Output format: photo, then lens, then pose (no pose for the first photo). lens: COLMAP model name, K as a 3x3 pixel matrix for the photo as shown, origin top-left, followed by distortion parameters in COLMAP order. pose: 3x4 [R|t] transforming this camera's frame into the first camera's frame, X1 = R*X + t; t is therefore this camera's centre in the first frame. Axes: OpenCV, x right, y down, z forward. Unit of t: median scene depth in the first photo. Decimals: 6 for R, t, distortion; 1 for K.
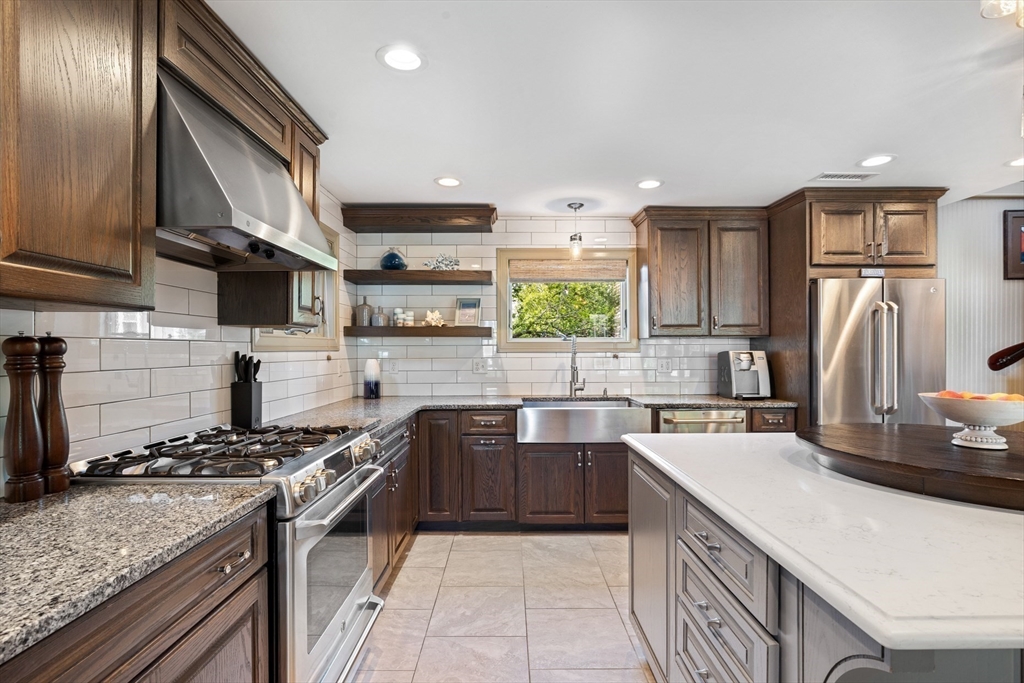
lens RADIAL K [[490.4, 0, 513.1], [0, 490.4, 344.9], [0, 0, 1]] dist [-0.000225, -0.000032]
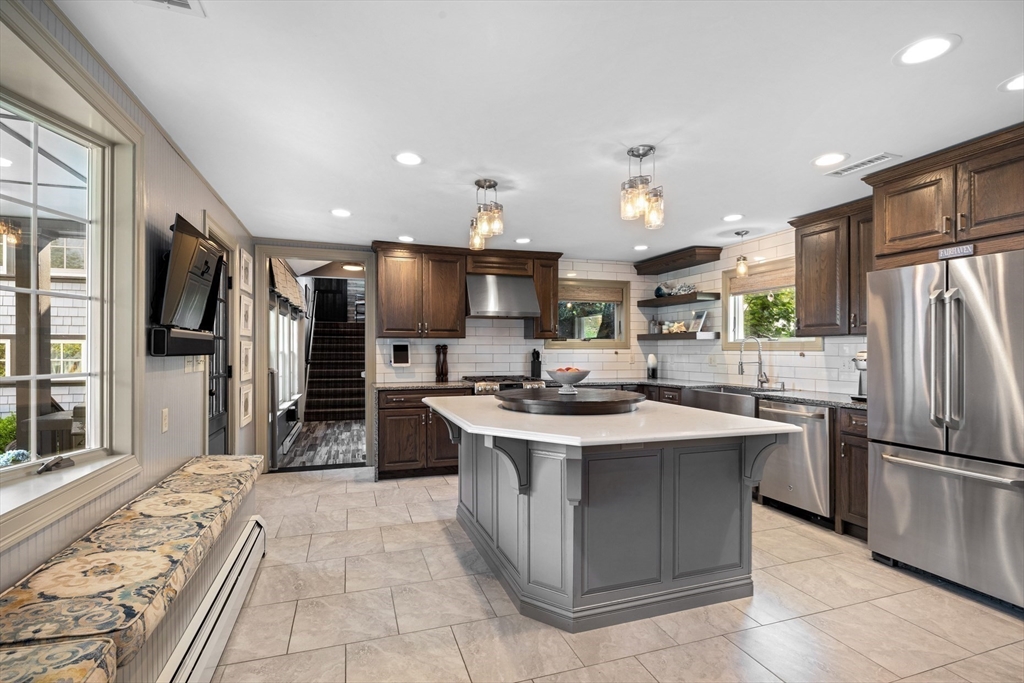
lens RADIAL K [[490.4, 0, 509.9], [0, 490.4, 347.5], [0, 0, 1]] dist [-0.000225, -0.000032]
pose [[0.308606, -0.001232, -0.951189, 1.153081], [0.008746, 0.999961, 0.001543, 0.000563], [0.951150, -0.008795, 0.308604, 0.053964]]
